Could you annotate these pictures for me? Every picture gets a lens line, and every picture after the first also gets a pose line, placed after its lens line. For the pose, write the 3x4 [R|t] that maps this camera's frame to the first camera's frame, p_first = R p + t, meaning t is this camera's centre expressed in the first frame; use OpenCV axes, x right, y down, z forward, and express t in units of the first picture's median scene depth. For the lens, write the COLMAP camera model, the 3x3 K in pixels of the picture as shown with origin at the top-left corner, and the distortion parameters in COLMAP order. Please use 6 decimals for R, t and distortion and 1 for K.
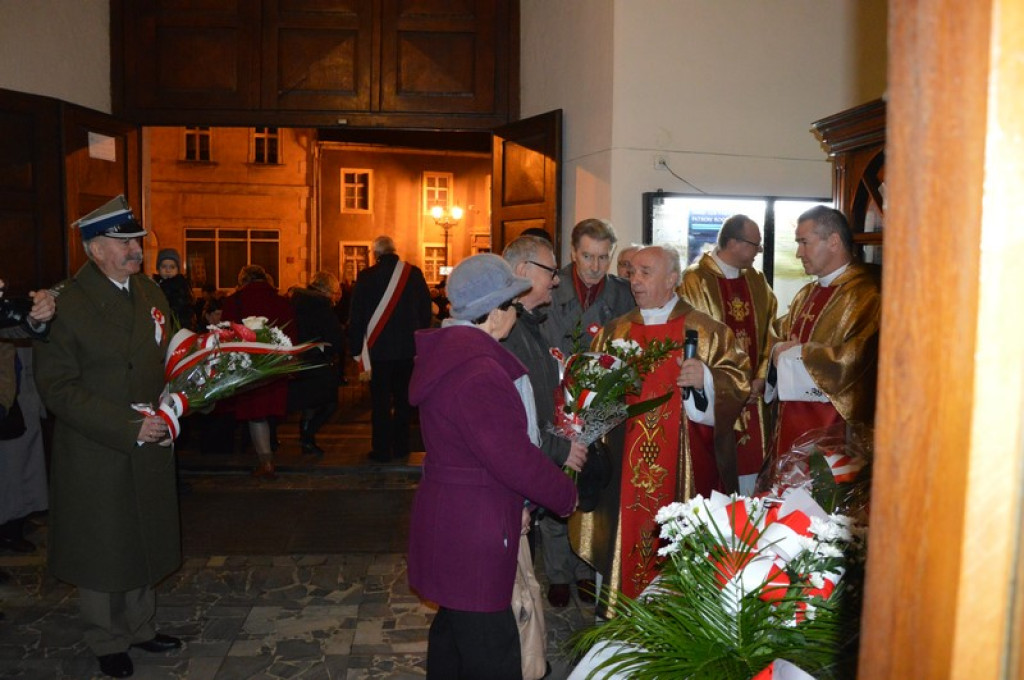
lens RADIAL K [[819.2, 0, 509.6], [0, 819.2, 345.8], [0, 0, 1]] dist [-0.156866, 0.122219]
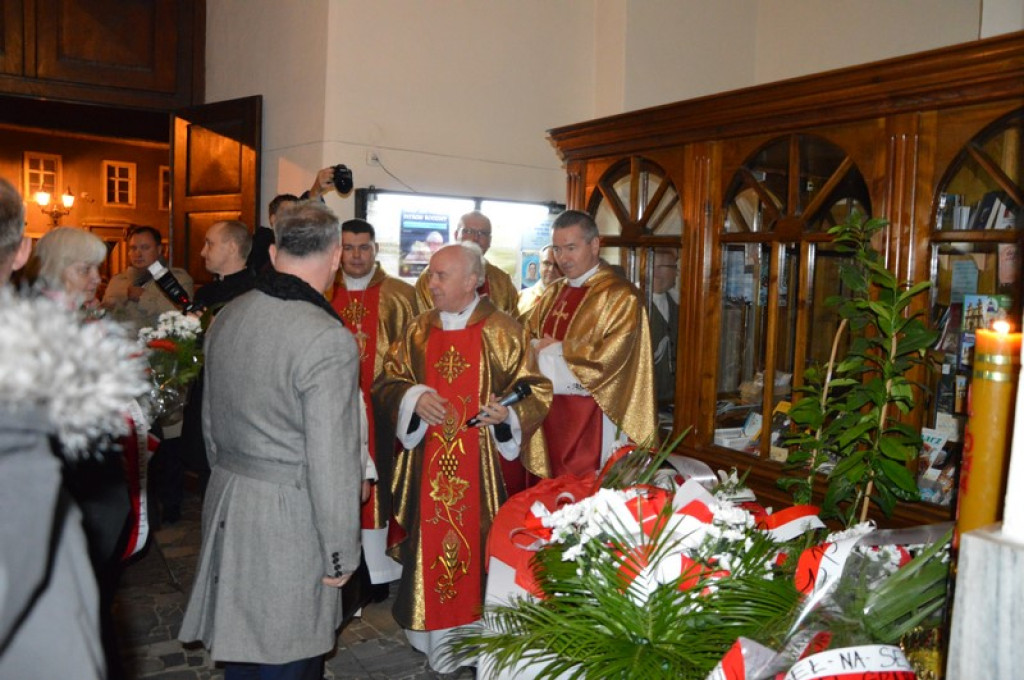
lens RADIAL K [[819.2, 0, 520.0], [0, 819.2, 342.9], [0, 0, 1]] dist [-0.156866, 0.122219]
pose [[0.889882, -0.026520, 0.455419, -0.106450], [0.025766, 0.999637, 0.007864, -0.005971], [-0.455462, 0.004736, 0.890243, 0.047825]]
